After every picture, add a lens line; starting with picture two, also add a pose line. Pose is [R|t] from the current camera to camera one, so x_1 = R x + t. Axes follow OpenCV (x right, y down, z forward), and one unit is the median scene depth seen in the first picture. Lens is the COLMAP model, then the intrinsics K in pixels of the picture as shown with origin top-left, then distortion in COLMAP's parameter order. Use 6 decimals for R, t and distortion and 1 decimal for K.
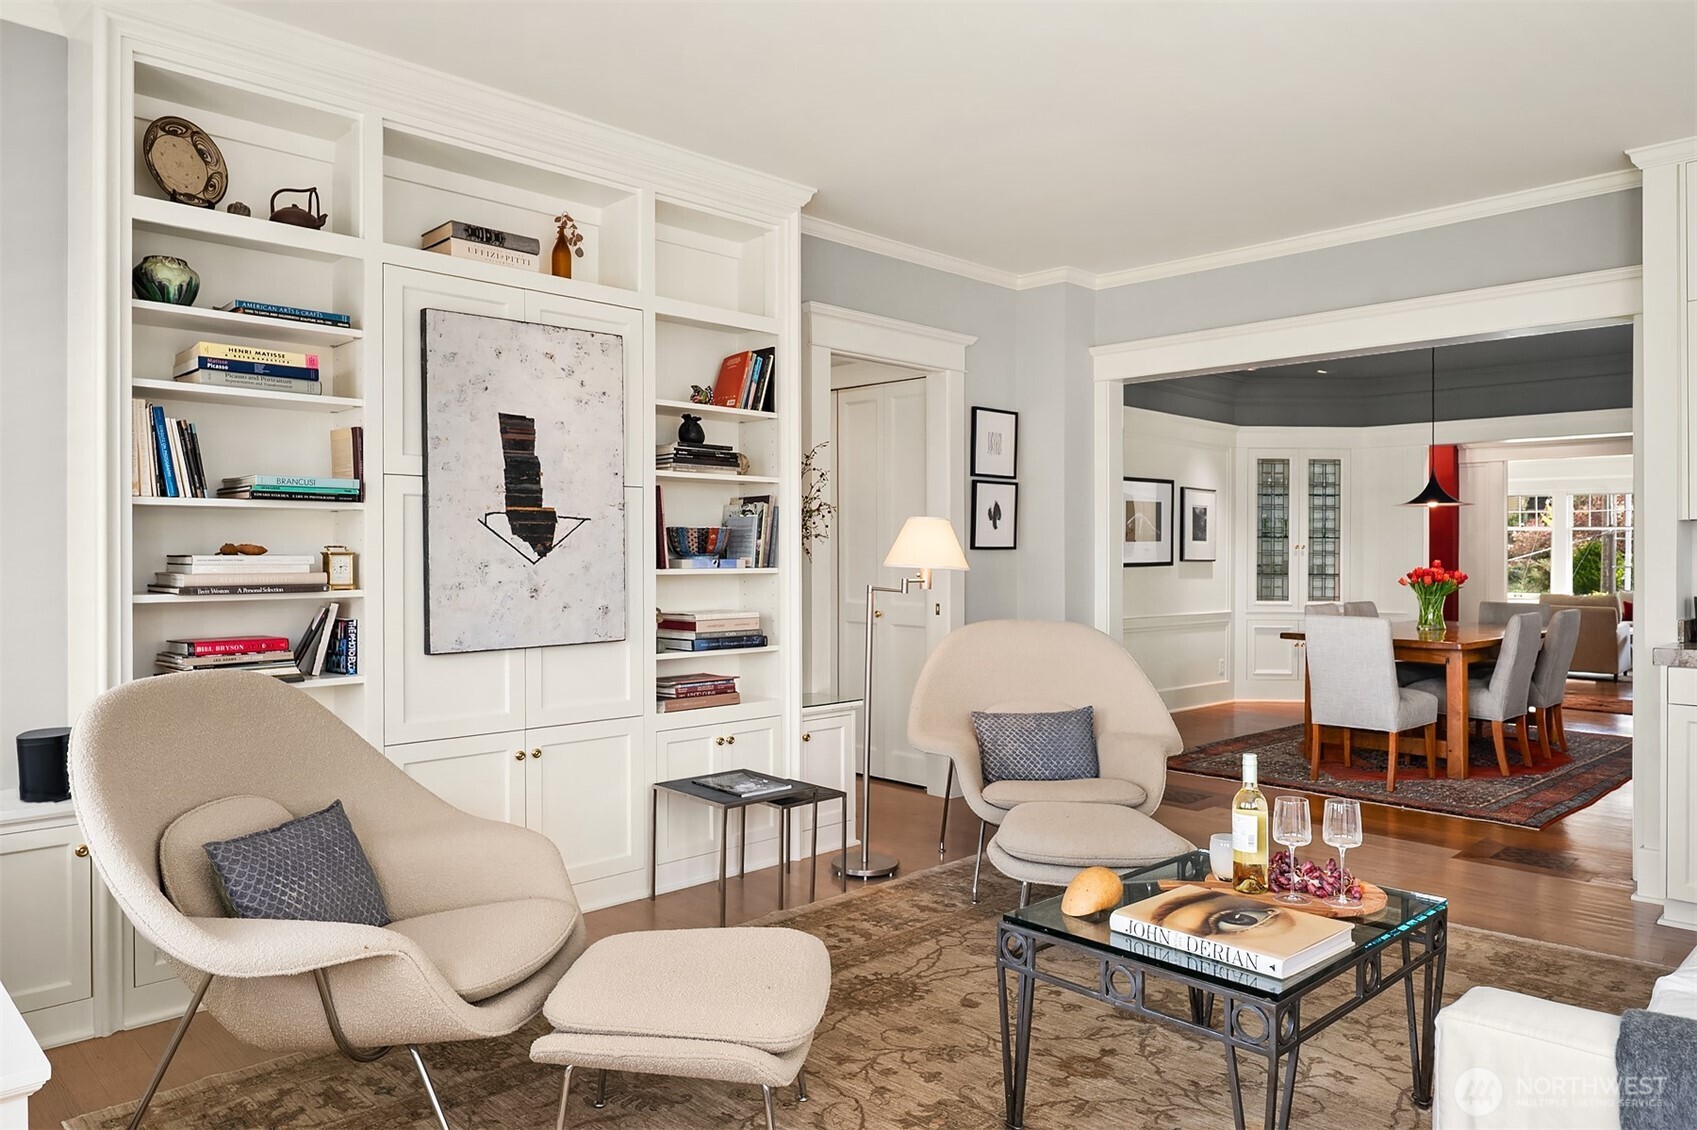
lens RADIAL K [[1114.5, 0, 848.5], [0, 1114.5, 565.0], [0, 0, 1]] dist [-0.000396, -0.003417]
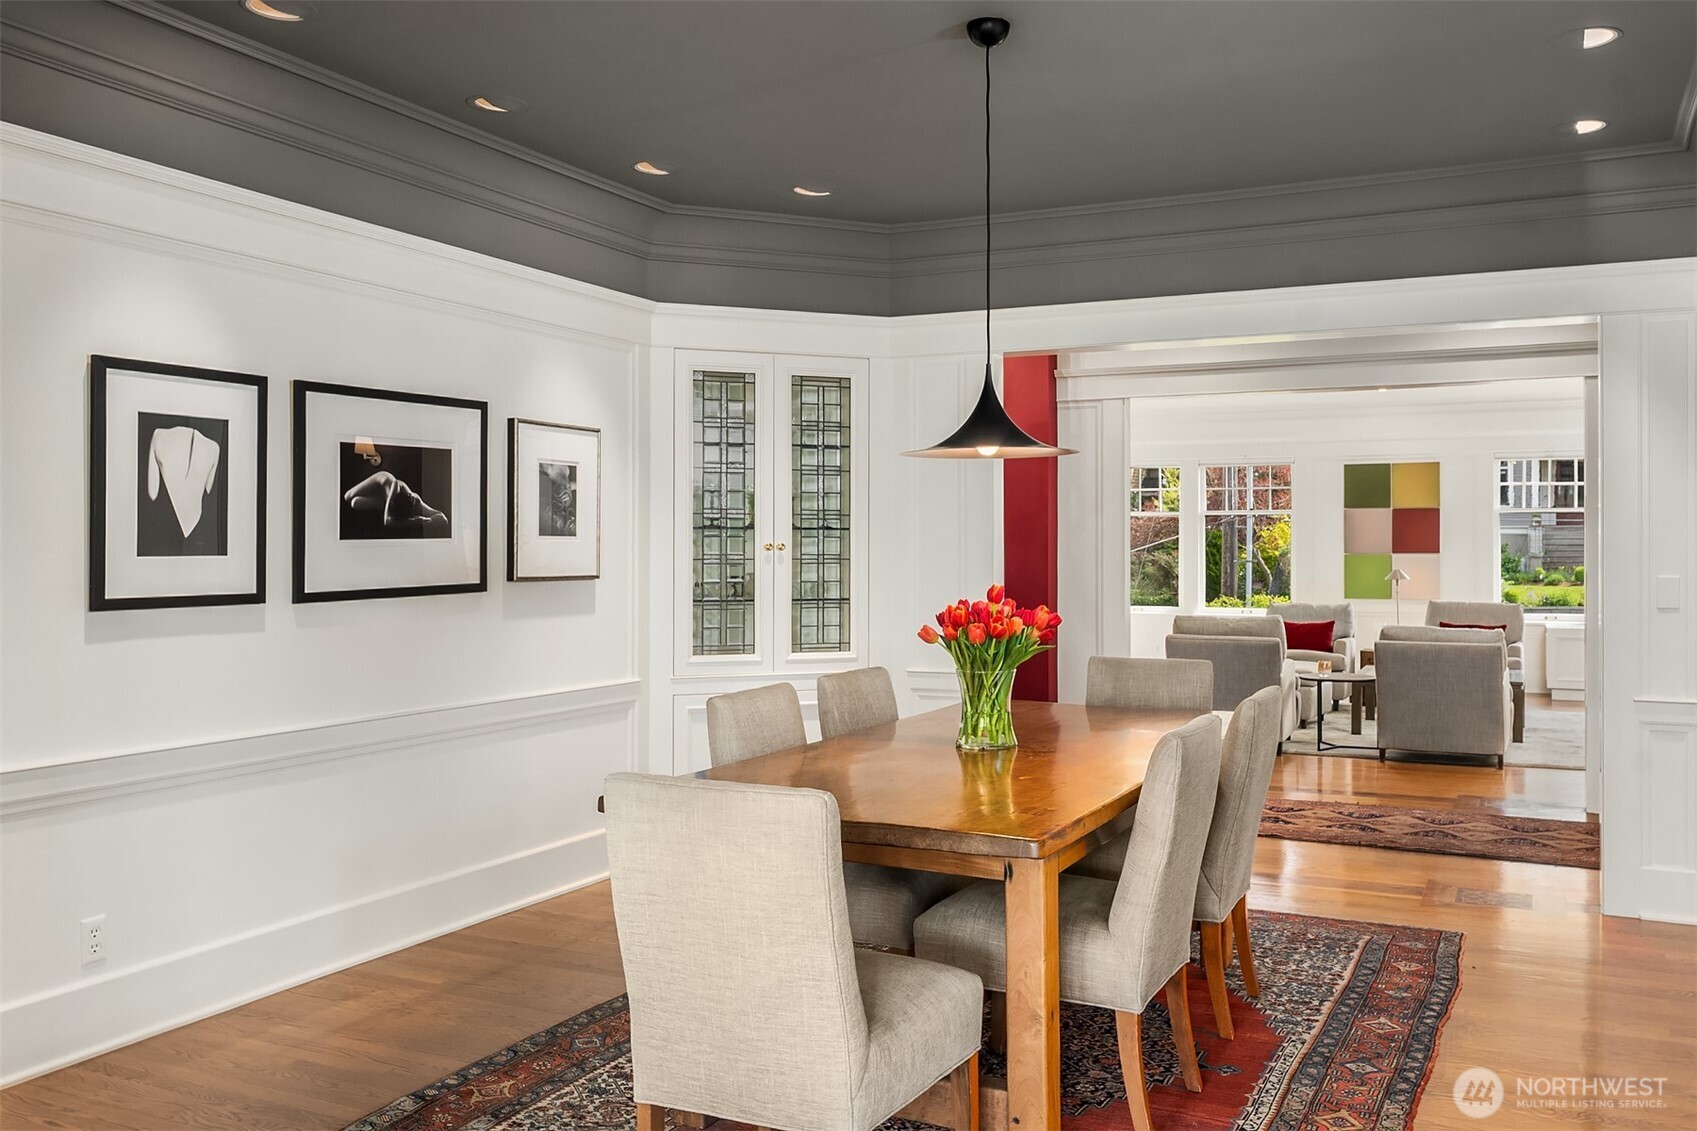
lens RADIAL K [[1415.8, 0, 848.5], [0, 1415.8, 565.5], [0, 0, 1]] dist [-0.005646, -0.001559]
pose [[0.940725, -0.009058, 0.339049, 0.217208], [0.007646, 0.999956, 0.005500, -0.011058], [-0.339084, -0.002581, 0.940753, 0.380765]]
